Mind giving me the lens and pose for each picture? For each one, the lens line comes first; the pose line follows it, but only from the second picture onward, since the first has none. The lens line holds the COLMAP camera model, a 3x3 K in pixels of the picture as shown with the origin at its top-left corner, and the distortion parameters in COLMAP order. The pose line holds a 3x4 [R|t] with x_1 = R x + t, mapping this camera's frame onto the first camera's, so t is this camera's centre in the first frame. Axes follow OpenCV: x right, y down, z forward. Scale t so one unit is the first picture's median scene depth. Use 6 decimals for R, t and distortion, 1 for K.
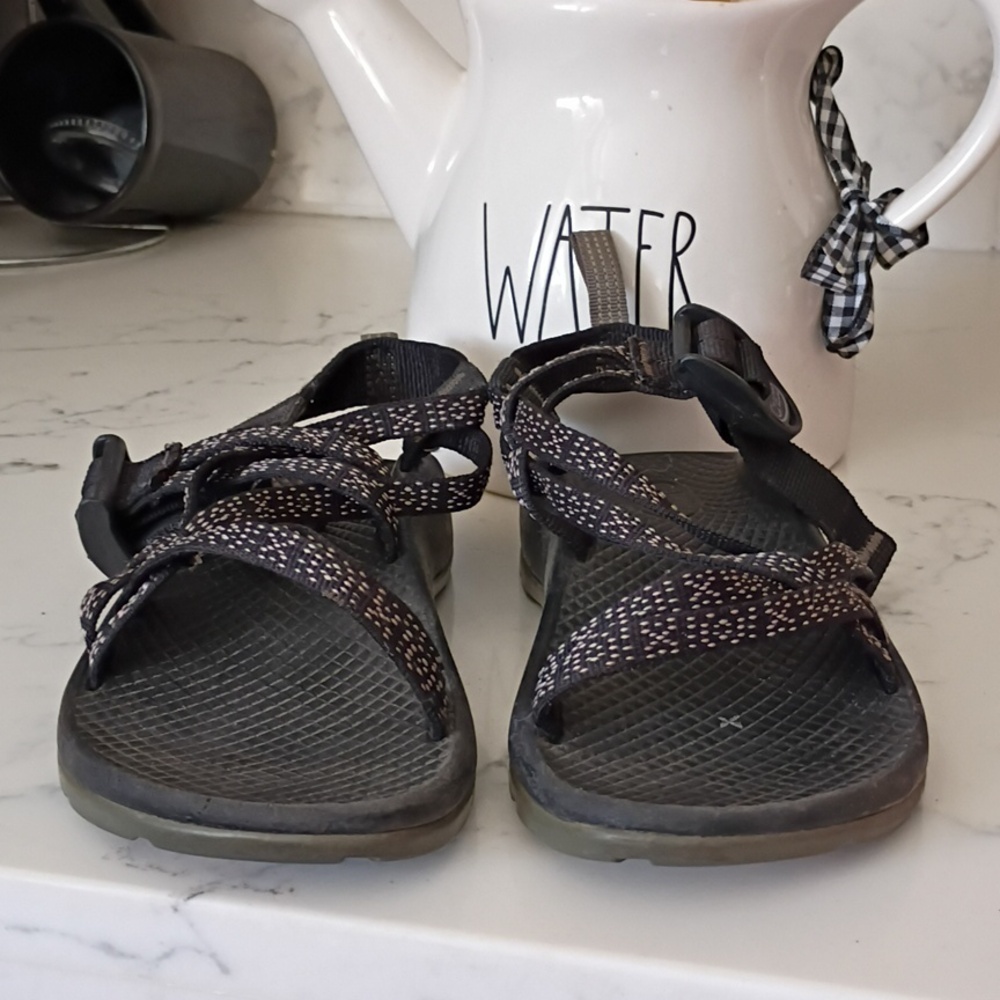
lens RADIAL K [[2196.7, 0, 500.0], [0, 2196.7, 500.0], [0, 0, 1]] dist [0.171172, -0.839315]
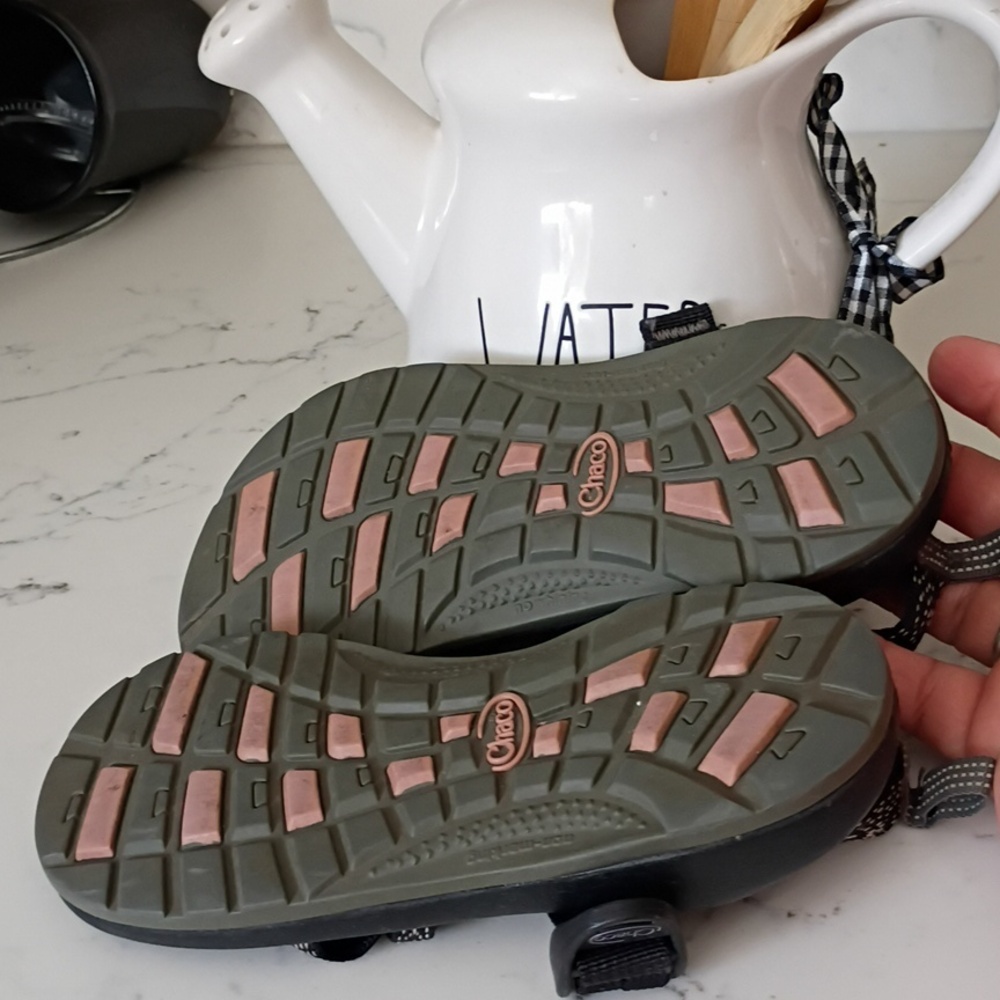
lens RADIAL K [[2196.7, 0, 500.0], [0, 2196.7, 500.0], [0, 0, 1]] dist [0.171172, -0.839315]
pose [[0.994624, -0.103422, -0.005269, -0.001555], [0.102491, 0.975838, 0.192963, -0.223982], [-0.014815, -0.192466, 0.981192, 0.049633]]
